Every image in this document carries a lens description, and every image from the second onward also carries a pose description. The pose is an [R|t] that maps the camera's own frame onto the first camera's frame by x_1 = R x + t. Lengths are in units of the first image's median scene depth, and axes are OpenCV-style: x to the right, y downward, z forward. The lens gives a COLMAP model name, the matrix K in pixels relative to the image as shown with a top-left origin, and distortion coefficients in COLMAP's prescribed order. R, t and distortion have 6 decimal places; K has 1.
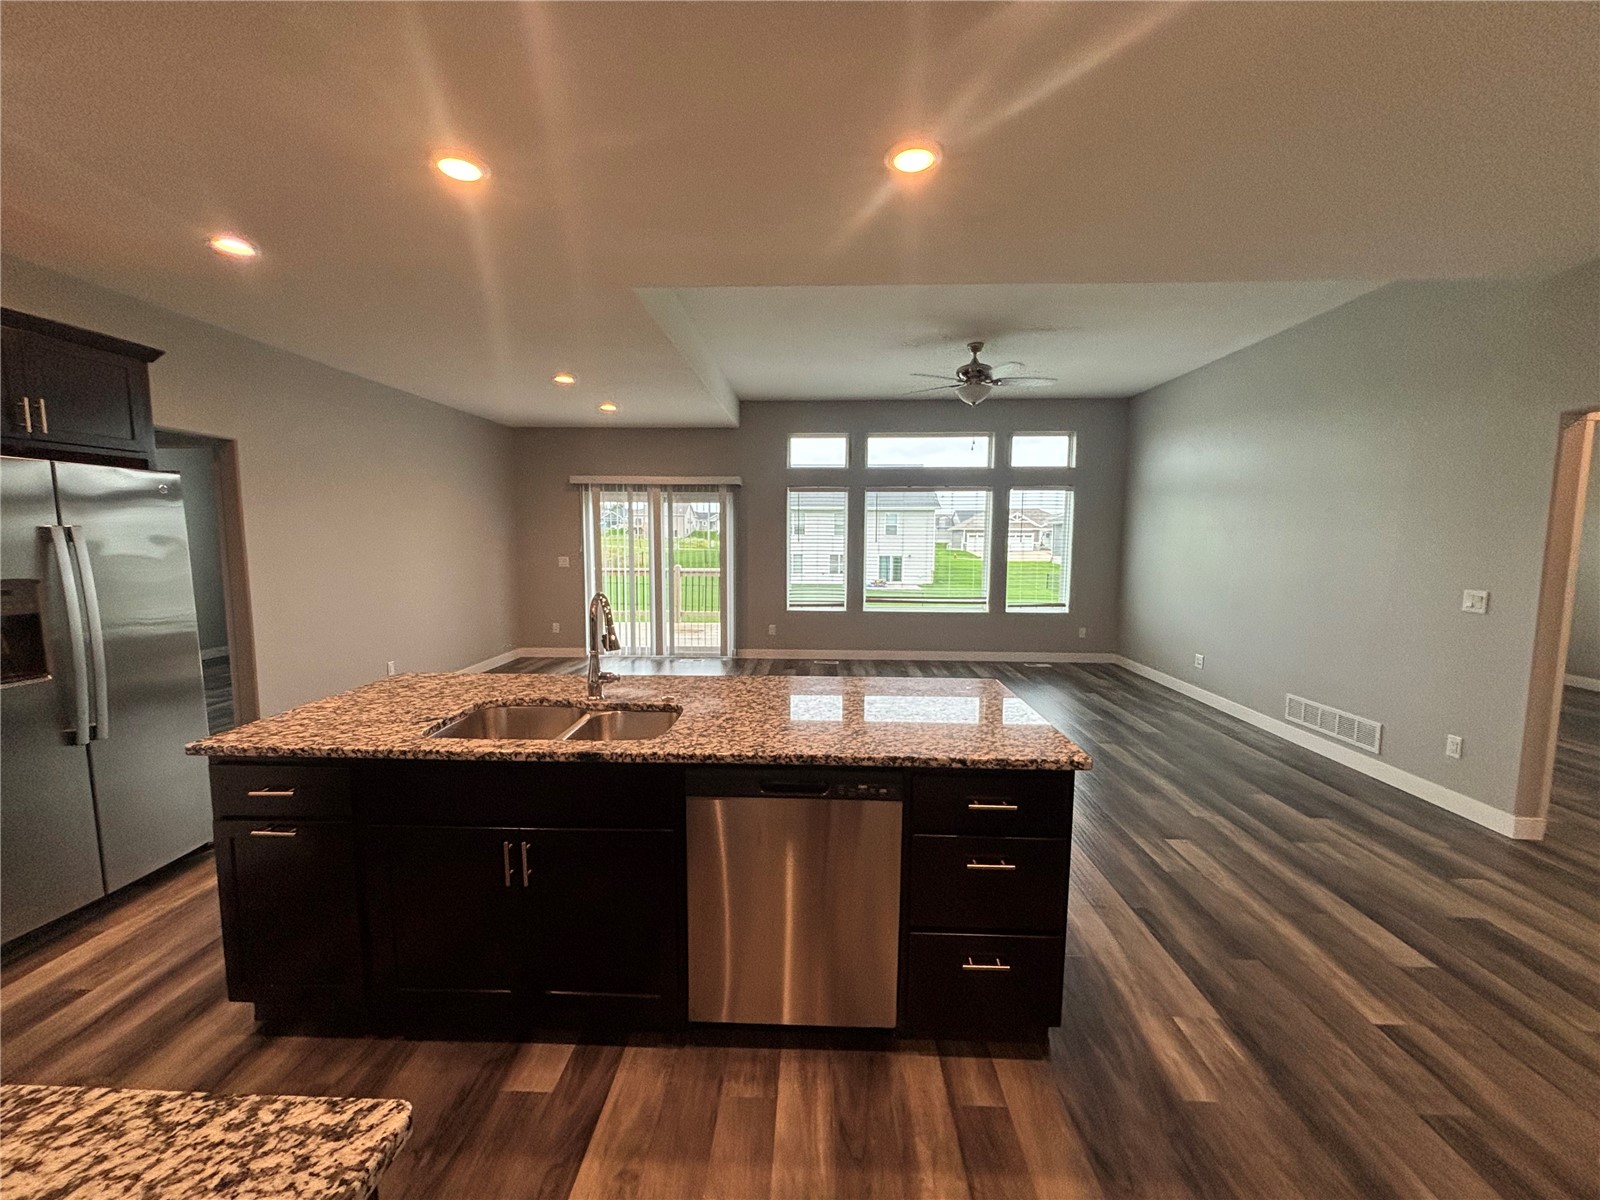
lens RADIAL K [[647.3, 0, 792.6], [0, 647.3, 602.7], [0, 0, 1]] dist [0.002245, 0.000564]
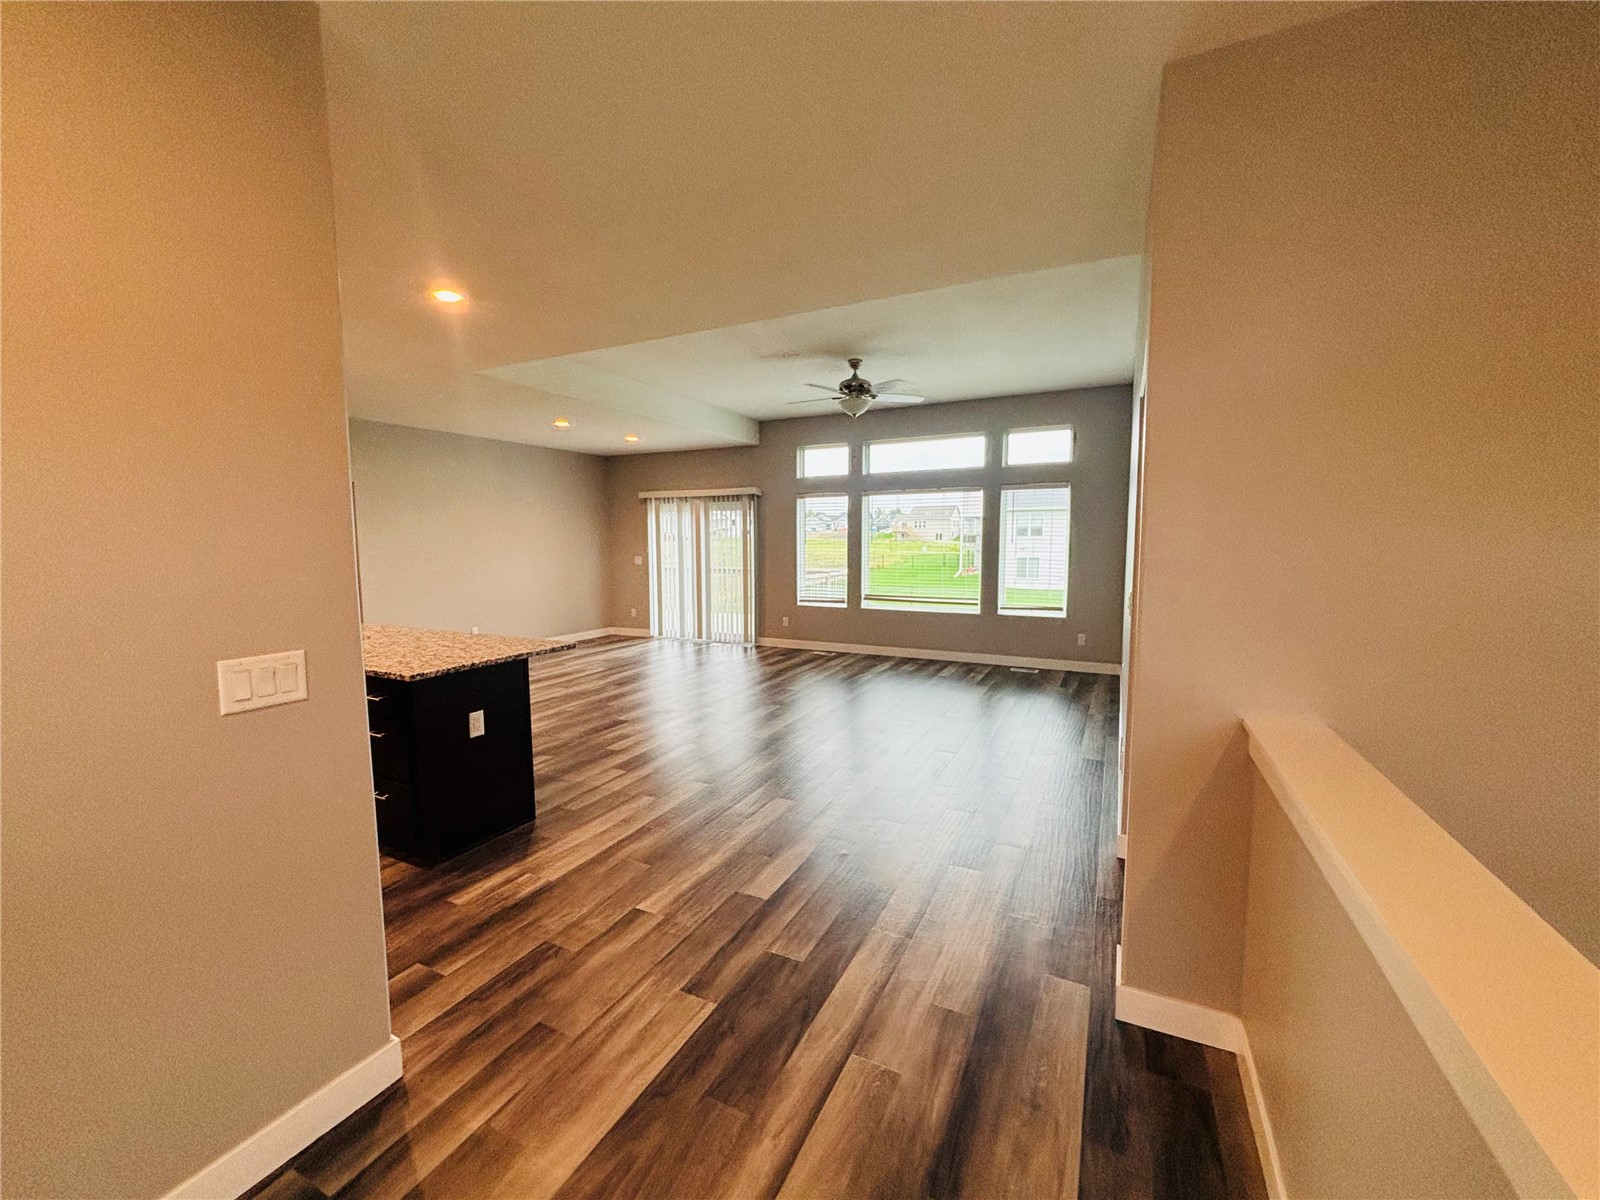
lens RADIAL K [[647.3, 0, 791.4], [0, 647.3, 600.5], [0, 0, 1]] dist [0.002245, 0.000564]
pose [[0.909111, 0.031316, -0.415374, 0.453604], [-0.034550, 0.999403, -0.000271, 0.004860], [0.415118, 0.014597, 0.909650, -0.019021]]
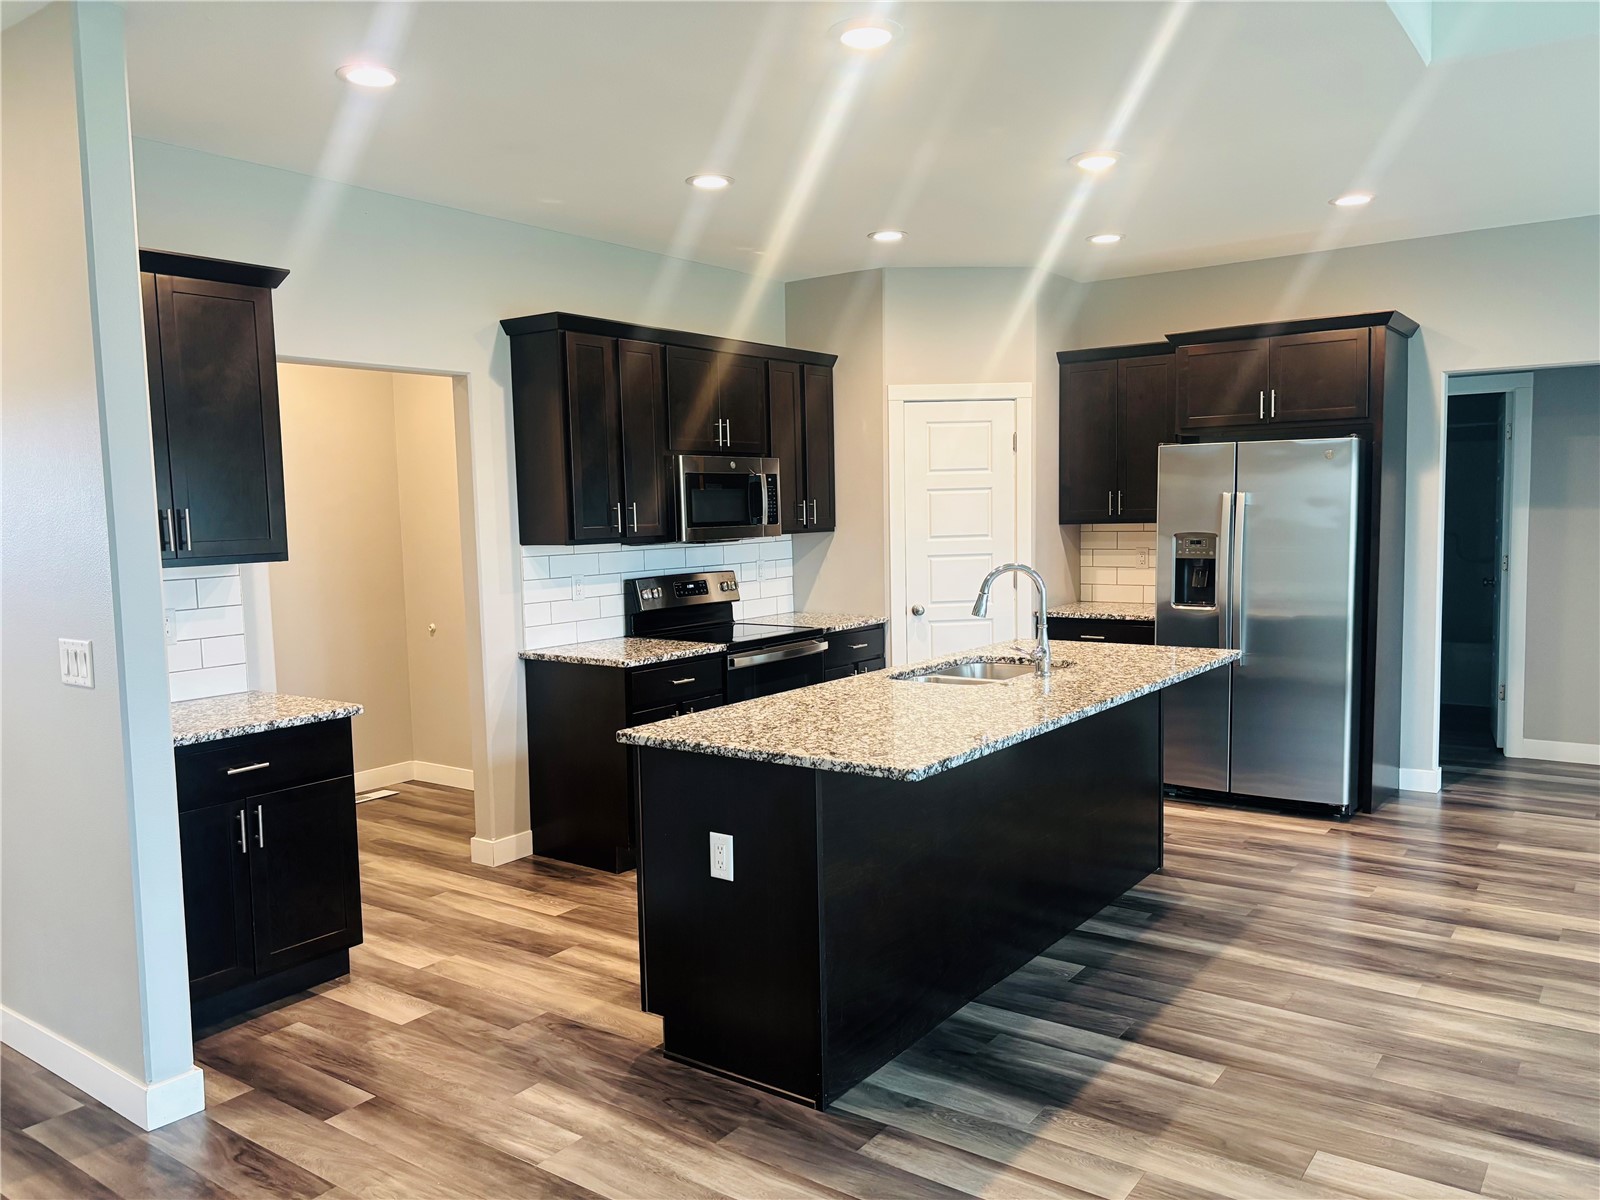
lens RADIAL K [[1221.3, 0, 798.1], [0, 1221.3, 597.9], [0, 0, 1]] dist [0.028236, -0.019508]
pose [[-0.558686, 0.073639, -0.826104, 0.432641], [-0.065015, 0.989097, 0.132137, -0.057114], [0.826827, 0.127532, -0.547807, 0.520176]]
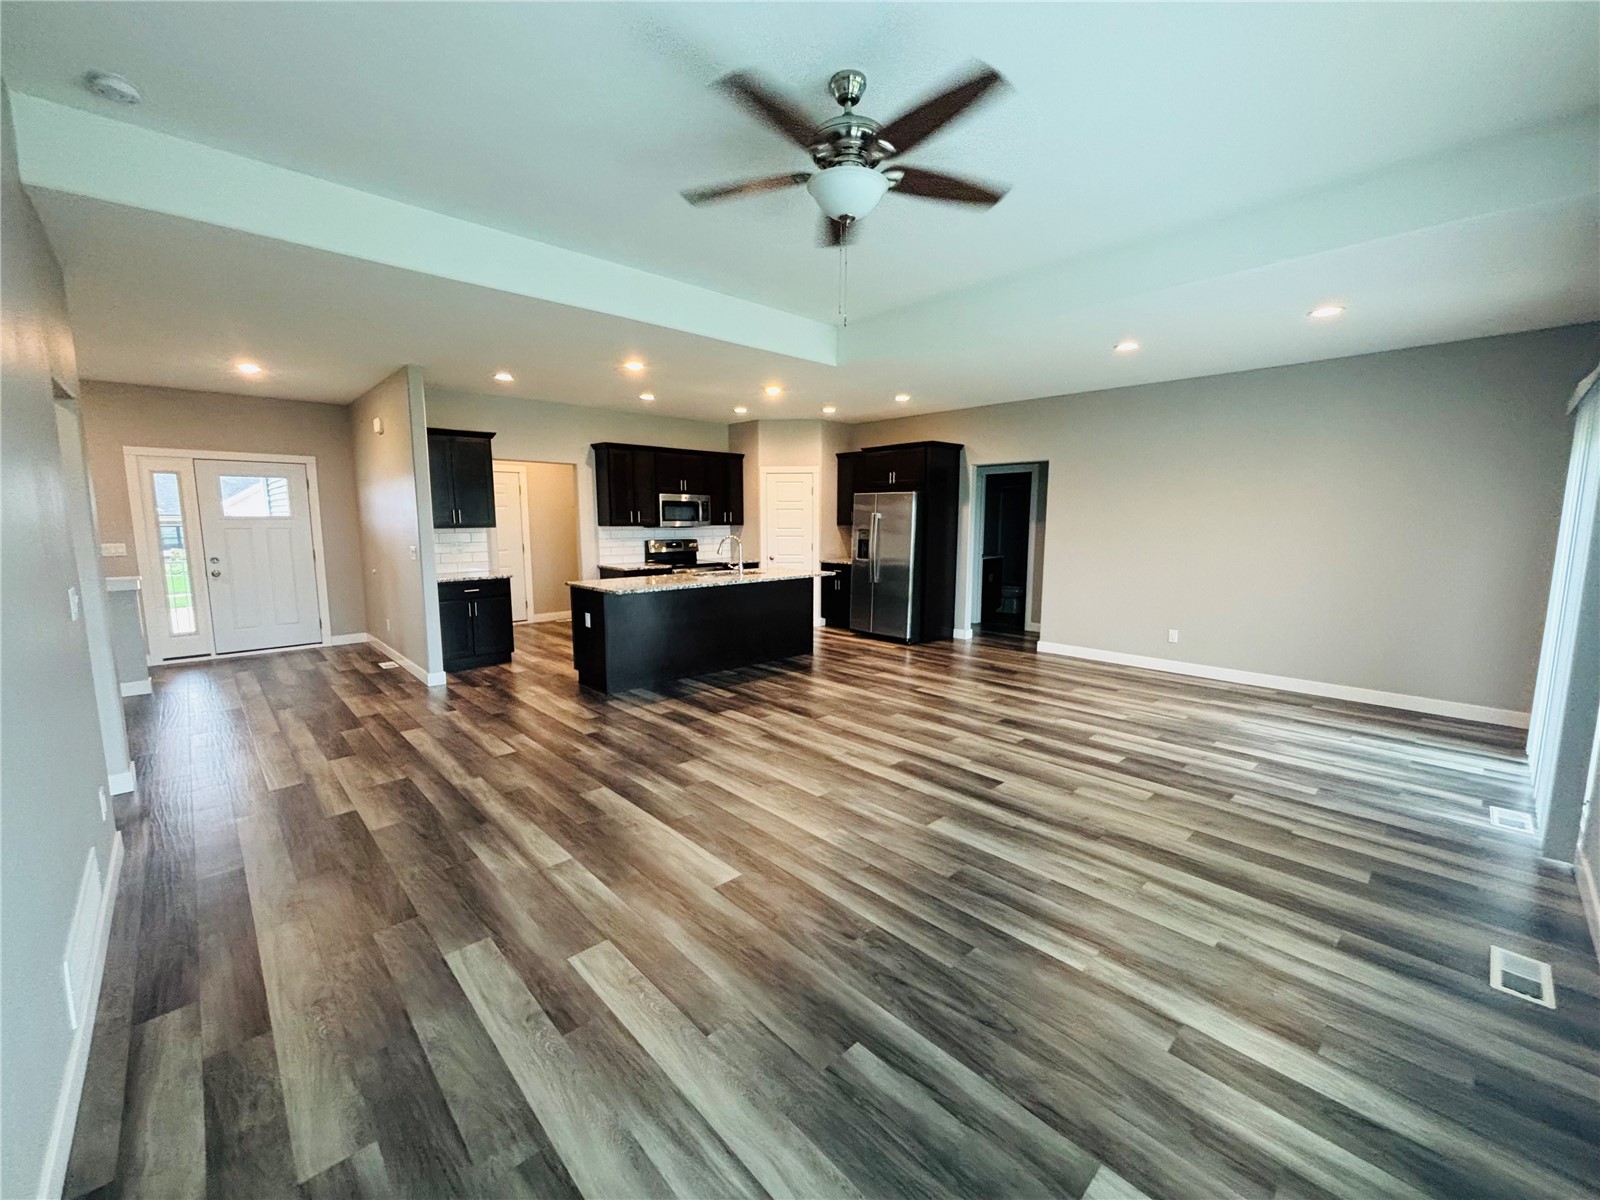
lens RADIAL K [[647.3, 0, 798.6], [0, 647.3, 596.4], [0, 0, 1]] dist [0.002245, 0.000564]
pose [[-0.695490, 0.084522, -0.713547, 0.459465], [-0.077635, 0.978405, 0.191565, -0.096122], [0.714329, 0.188628, -0.673909, 0.941149]]
